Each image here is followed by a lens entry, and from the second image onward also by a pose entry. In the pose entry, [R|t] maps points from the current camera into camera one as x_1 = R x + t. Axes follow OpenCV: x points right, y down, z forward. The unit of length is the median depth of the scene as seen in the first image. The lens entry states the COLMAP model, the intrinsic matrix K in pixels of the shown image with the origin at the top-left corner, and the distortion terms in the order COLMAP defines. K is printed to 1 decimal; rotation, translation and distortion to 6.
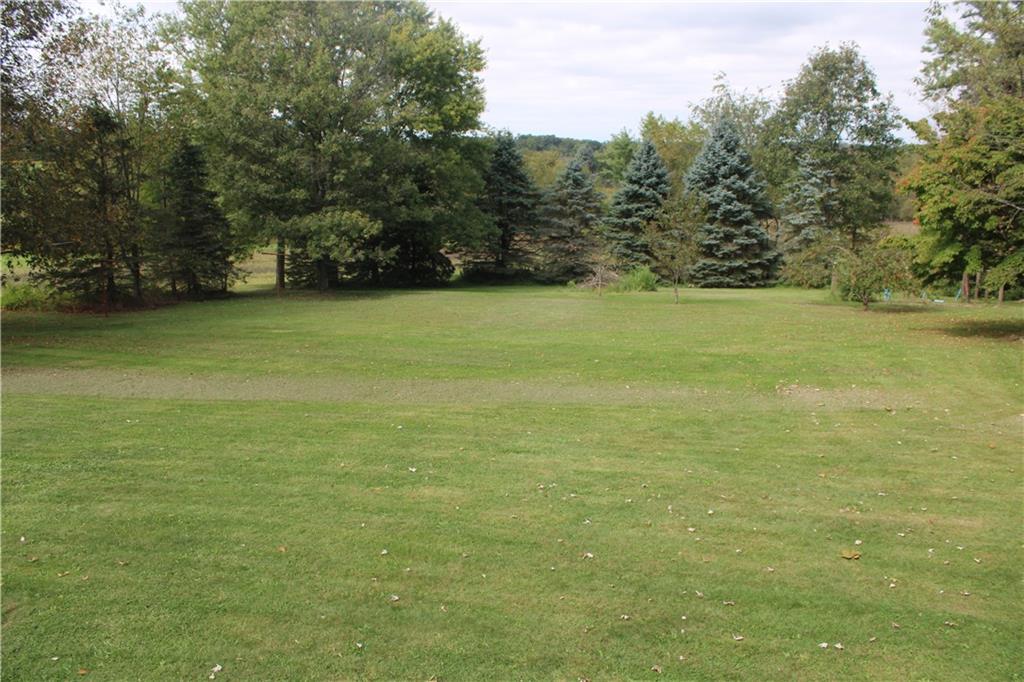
lens RADIAL K [[852.6, 0, 507.7], [0, 852.6, 344.0], [0, 0, 1]] dist [-0.154224, 0.109270]
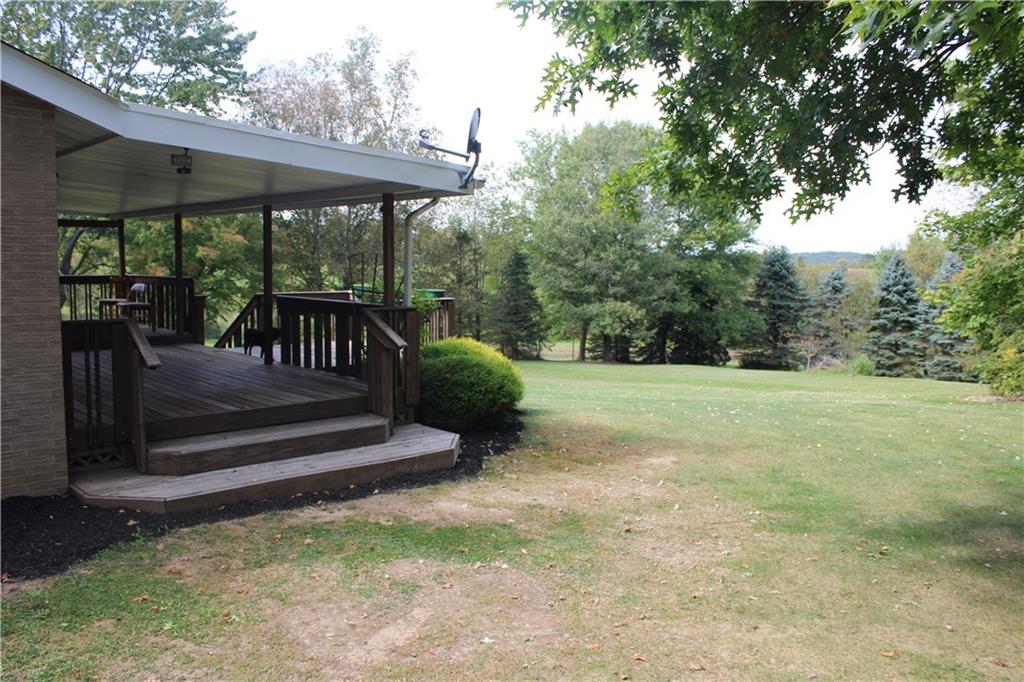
lens RADIAL K [[852.6, 0, 508.2], [0, 852.6, 337.6], [0, 0, 1]] dist [-0.154224, 0.109270]
pose [[0.913449, 0.039477, -0.405034, 0.182655], [-0.094660, 0.988595, -0.117128, 0.072578], [0.395791, 0.145331, 0.906768, -0.294698]]
